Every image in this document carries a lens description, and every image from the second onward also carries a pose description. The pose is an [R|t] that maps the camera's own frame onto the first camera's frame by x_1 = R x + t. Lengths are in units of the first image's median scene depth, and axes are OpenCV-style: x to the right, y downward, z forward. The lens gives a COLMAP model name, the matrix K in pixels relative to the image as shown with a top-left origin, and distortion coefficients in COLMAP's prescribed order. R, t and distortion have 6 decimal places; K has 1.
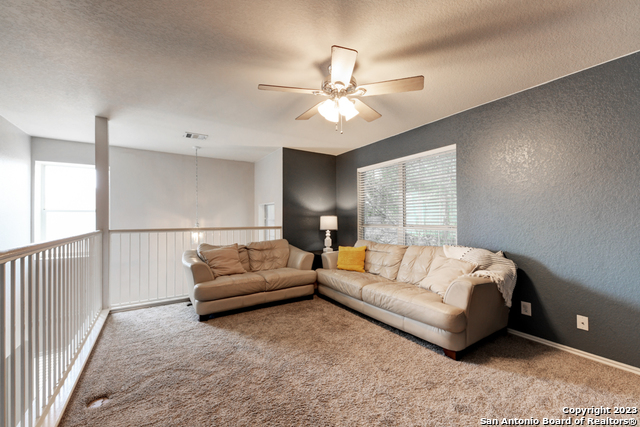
lens RADIAL K [[267.4, 0, 322.0], [0, 267.4, 213.6], [0, 0, 1]] dist [-0.002266, -0.000205]
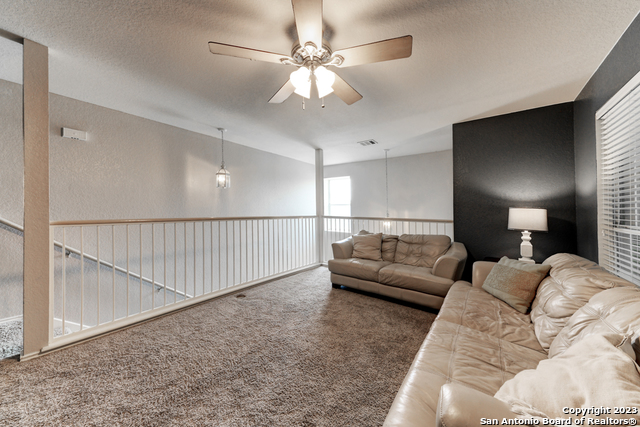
lens RADIAL K [[222.9, 0, 320.8], [0, 222.9, 210.4], [0, 0, 1]] dist [0.001241, 0.000047]
pose [[0.329686, 0.010663, -0.944030, 0.487918], [0.005176, 0.999901, 0.013101, 0.007582], [0.944076, -0.009206, 0.329598, 0.507218]]
